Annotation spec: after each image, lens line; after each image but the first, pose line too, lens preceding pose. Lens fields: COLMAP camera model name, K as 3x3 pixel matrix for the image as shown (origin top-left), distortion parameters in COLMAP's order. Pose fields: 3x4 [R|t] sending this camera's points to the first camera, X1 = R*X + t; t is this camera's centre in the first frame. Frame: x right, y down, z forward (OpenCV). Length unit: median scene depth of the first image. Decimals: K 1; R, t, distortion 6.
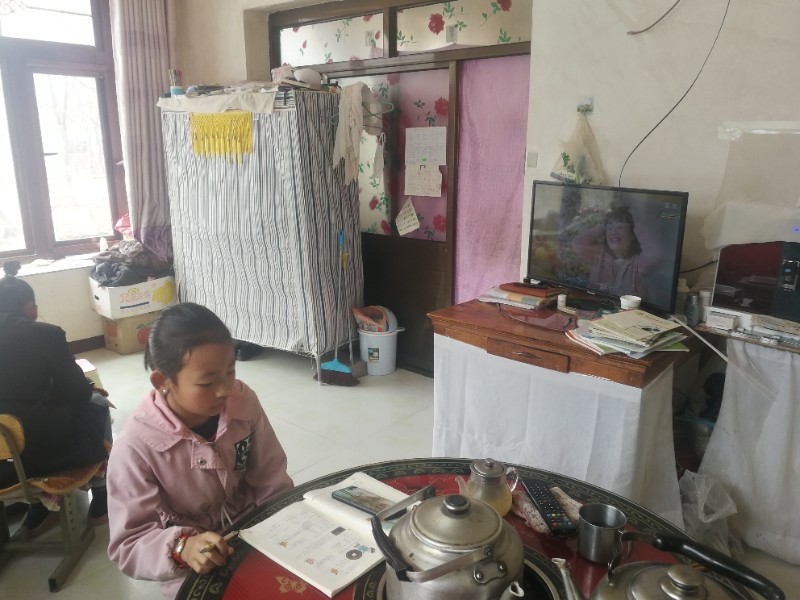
lens RADIAL K [[637.8, 0, 400.0], [0, 637.8, 300.0], [0, 0, 1]] dist [0.011116, -0.014187]
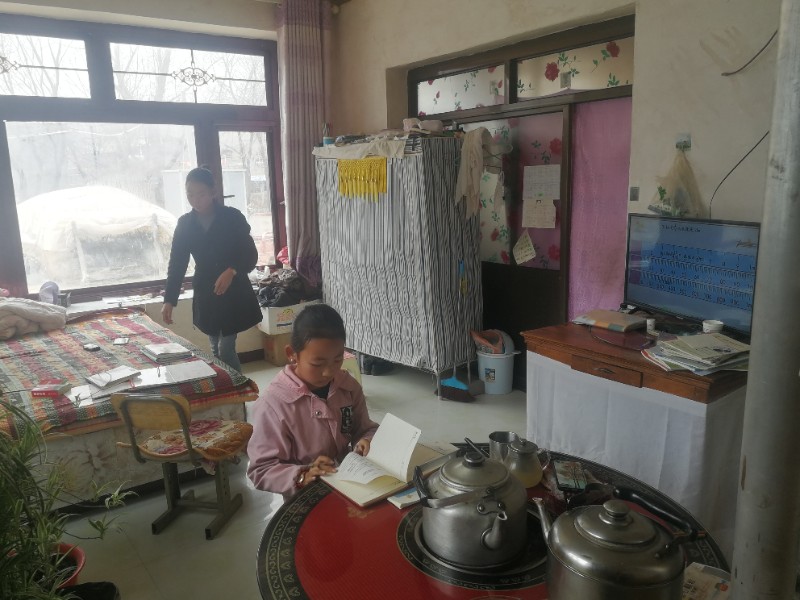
lens RADIAL K [[635.0, 0, 400.0], [0, 635.0, 300.0], [0, 0, 1]] dist [-0.005048, -0.002064]
pose [[0.971212, 0.018361, -0.237507, 0.067303], [-0.030342, 0.998439, -0.046888, 0.015661], [0.236276, 0.052745, 0.970253, -0.090785]]
